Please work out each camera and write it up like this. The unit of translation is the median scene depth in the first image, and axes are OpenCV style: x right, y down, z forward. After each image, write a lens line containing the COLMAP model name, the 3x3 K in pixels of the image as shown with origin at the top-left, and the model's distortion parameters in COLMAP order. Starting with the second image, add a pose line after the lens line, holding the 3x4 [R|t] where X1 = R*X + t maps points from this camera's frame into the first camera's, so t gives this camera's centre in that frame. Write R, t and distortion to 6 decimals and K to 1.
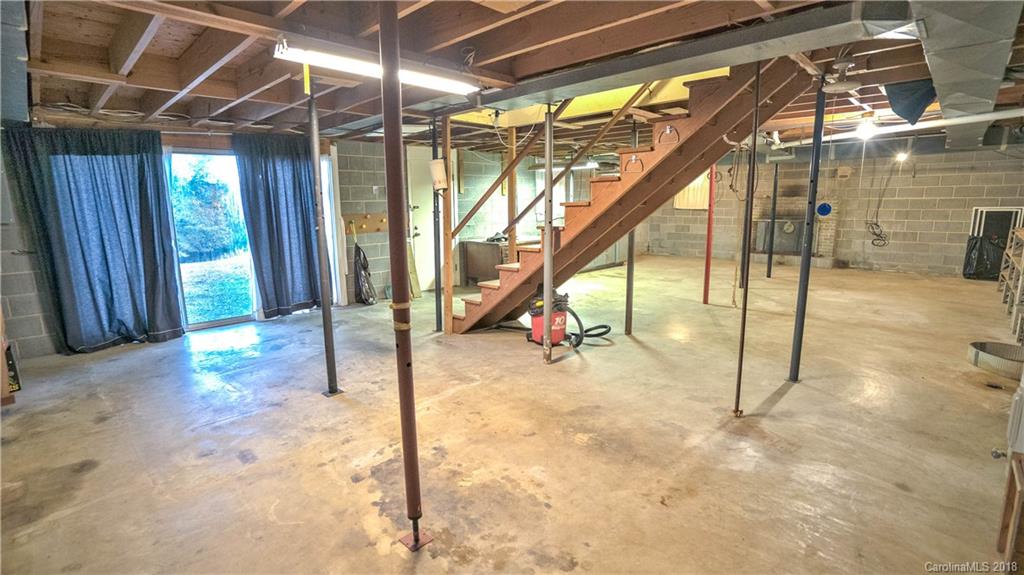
lens RADIAL K [[472.8, 0, 512.1], [0, 472.8, 291.4], [0, 0, 1]] dist [-0.052941, 0.012662]
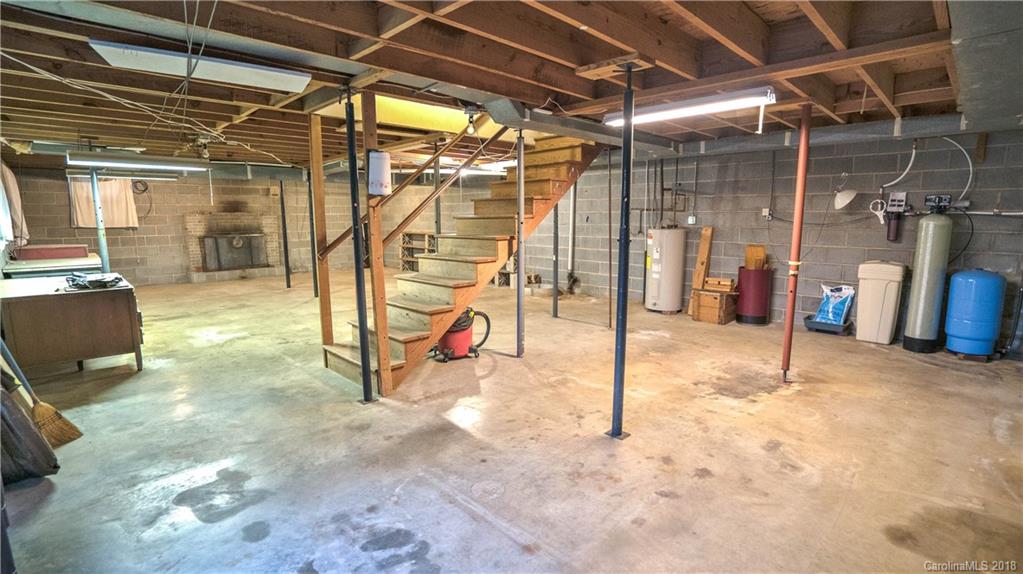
lens RADIAL K [[472.4, 0, 510.1], [0, 472.4, 289.6], [0, 0, 1]] dist [-0.052941, 0.012662]
pose [[0.024596, -0.143390, 0.989361, -1.508391], [0.183717, 0.973453, 0.136517, -0.241818], [-0.982671, 0.178405, 0.050286, 1.394073]]
